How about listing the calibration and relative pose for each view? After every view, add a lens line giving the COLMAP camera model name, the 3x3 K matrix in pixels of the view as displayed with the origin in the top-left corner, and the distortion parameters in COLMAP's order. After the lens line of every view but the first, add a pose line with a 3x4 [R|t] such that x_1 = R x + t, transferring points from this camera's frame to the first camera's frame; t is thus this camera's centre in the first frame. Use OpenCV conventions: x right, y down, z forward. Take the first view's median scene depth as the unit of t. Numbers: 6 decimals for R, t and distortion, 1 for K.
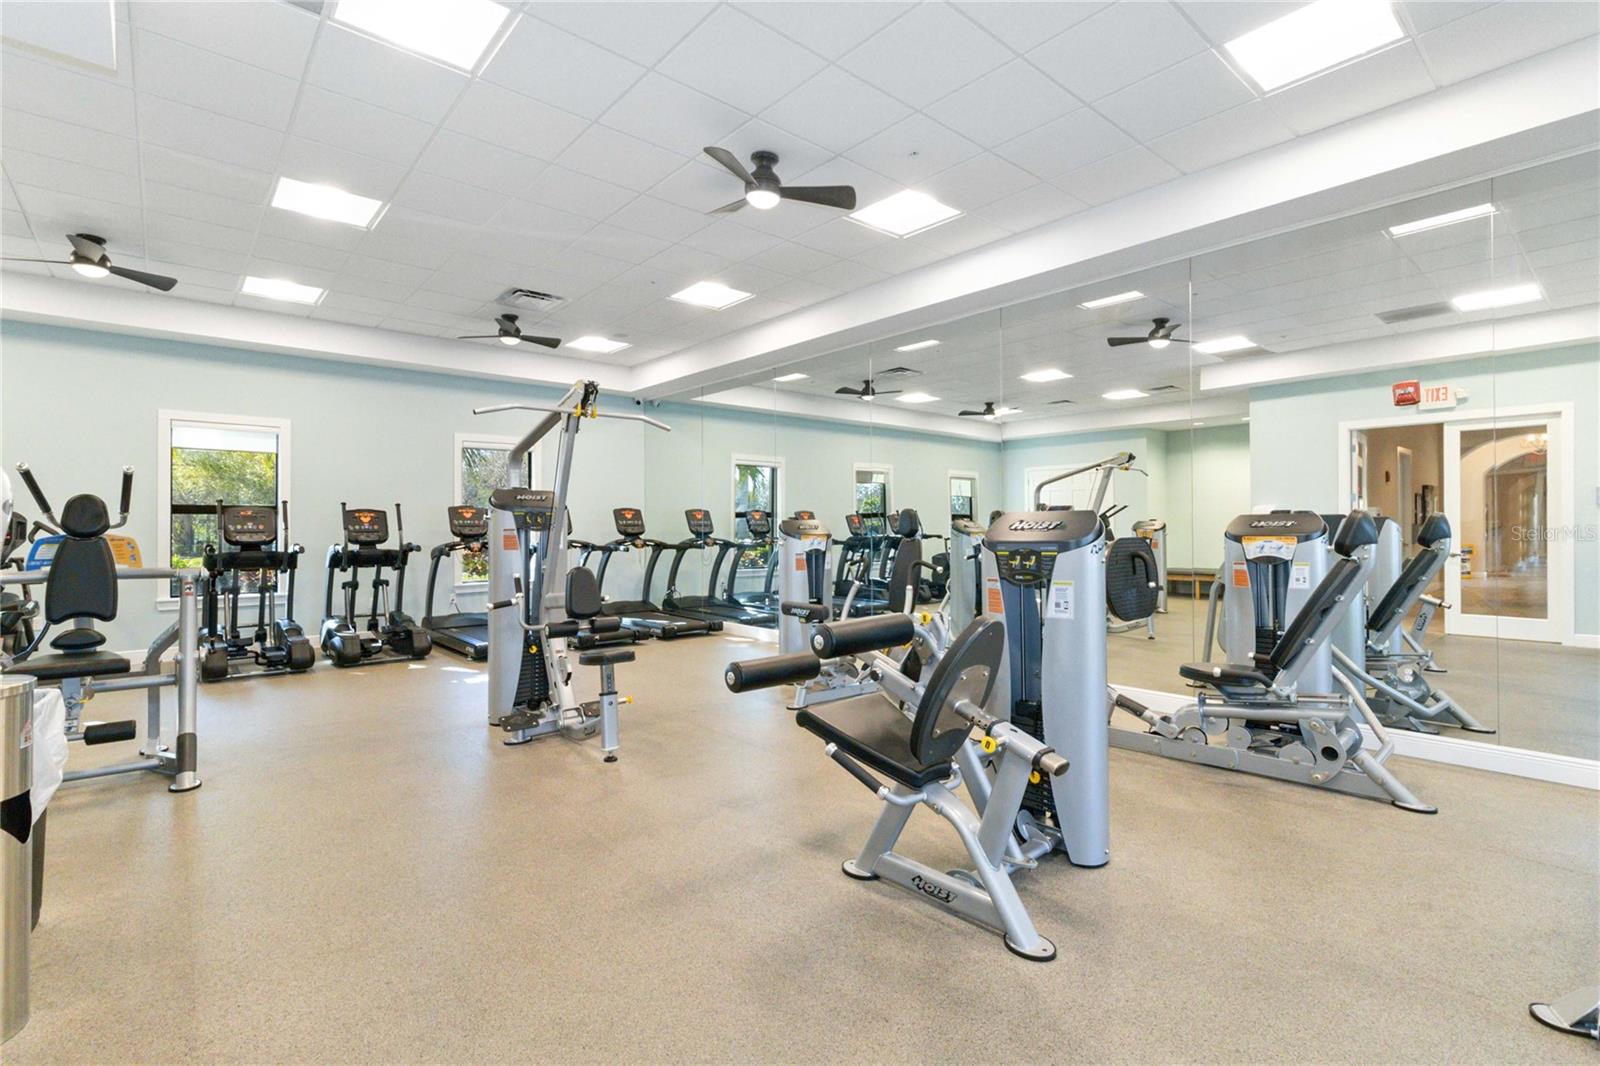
lens RADIAL K [[740.8, 0, 807.7], [0, 740.8, 523.2], [0, 0, 1]] dist [0.010021, -0.000719]
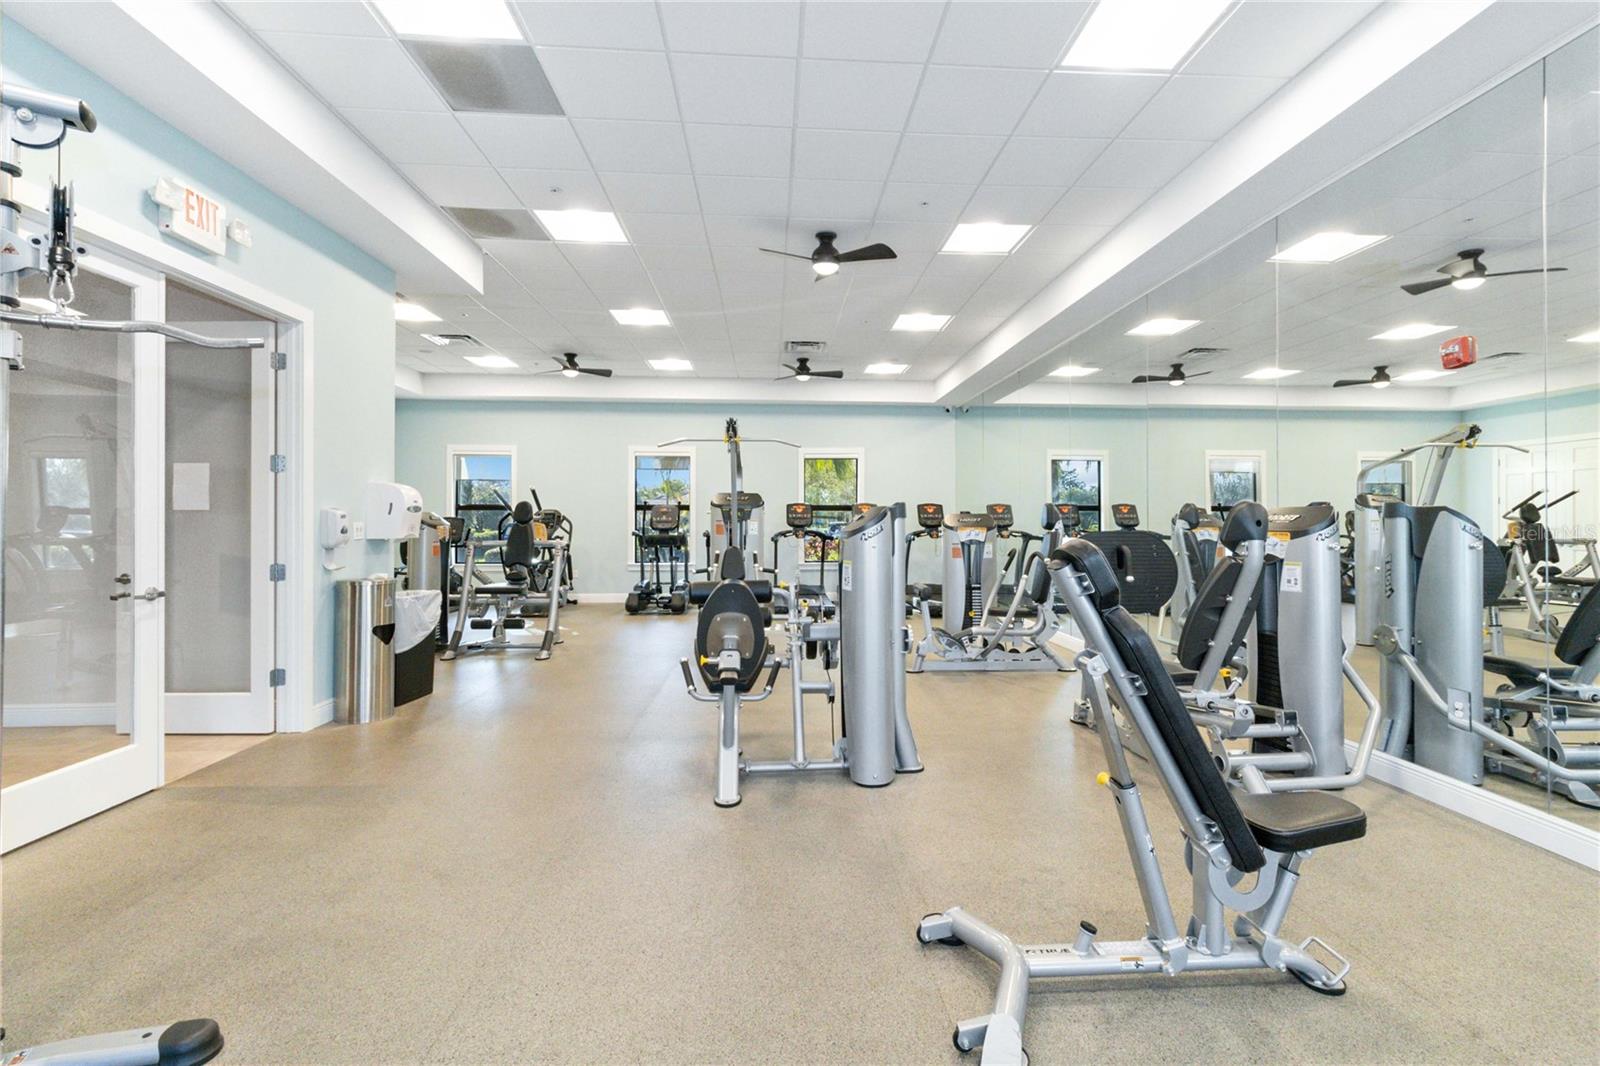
lens RADIAL K [[740.8, 0, 836.4], [0, 740.8, 517.9], [0, 0, 1]] dist [0.010021, -0.000719]
pose [[0.801052, 0.001548, -0.598592, 0.409776], [0.000550, 0.999994, 0.003322, -0.001563], [0.598594, -0.002990, 0.801047, -0.017929]]
